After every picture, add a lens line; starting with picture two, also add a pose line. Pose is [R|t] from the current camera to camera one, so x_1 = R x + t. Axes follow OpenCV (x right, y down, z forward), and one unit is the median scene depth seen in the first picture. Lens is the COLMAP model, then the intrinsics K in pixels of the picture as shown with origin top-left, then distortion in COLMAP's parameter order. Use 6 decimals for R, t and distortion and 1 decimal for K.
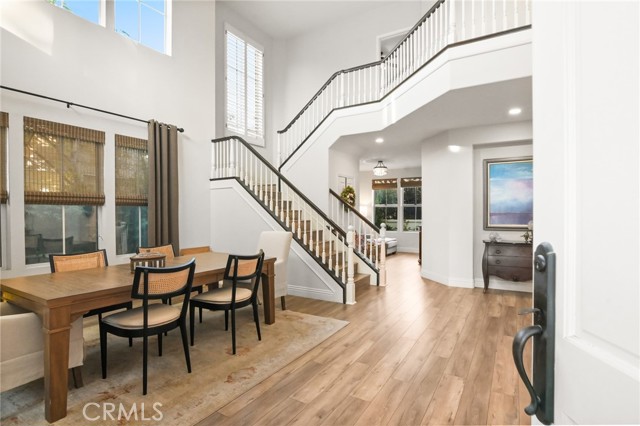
lens RADIAL K [[292.4, 0, 328.8], [0, 292.4, 215.6], [0, 0, 1]] dist [-0.001316, 0.000517]
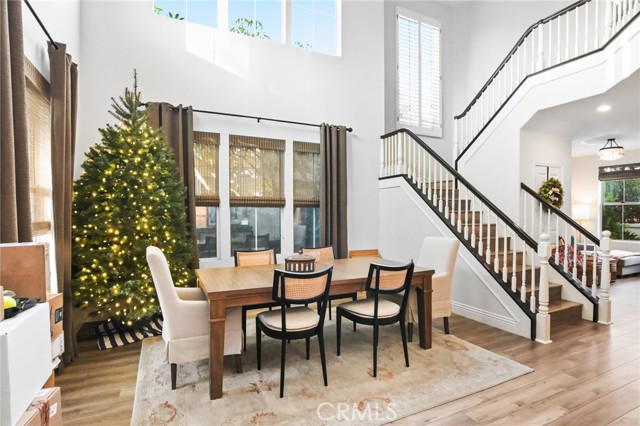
lens RADIAL K [[322.0, 0, 354.5], [0, 322.0, 219.2], [0, 0, 1]] dist [-0.024516, 0.016906]
pose [[0.864194, 0.012072, -0.503014, 0.068509], [-0.006768, 0.999901, 0.012369, -0.007240], [0.503113, -0.007284, 0.864190, 0.094312]]
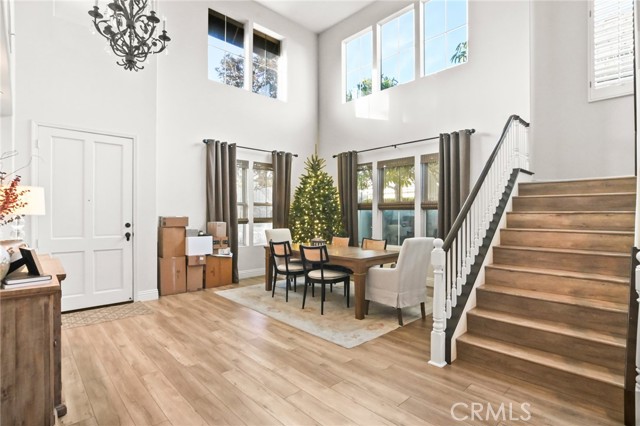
lens RADIAL K [[314.5, 0, 318.0], [0, 314.5, 216.9], [0, 0, 1]] dist [-0.022384, -0.000059]
pose [[-0.237324, 0.005920, -0.971413, 0.810159], [-0.012470, 0.999880, 0.009140, -0.009879], [0.971351, 0.014283, -0.237222, 0.960082]]
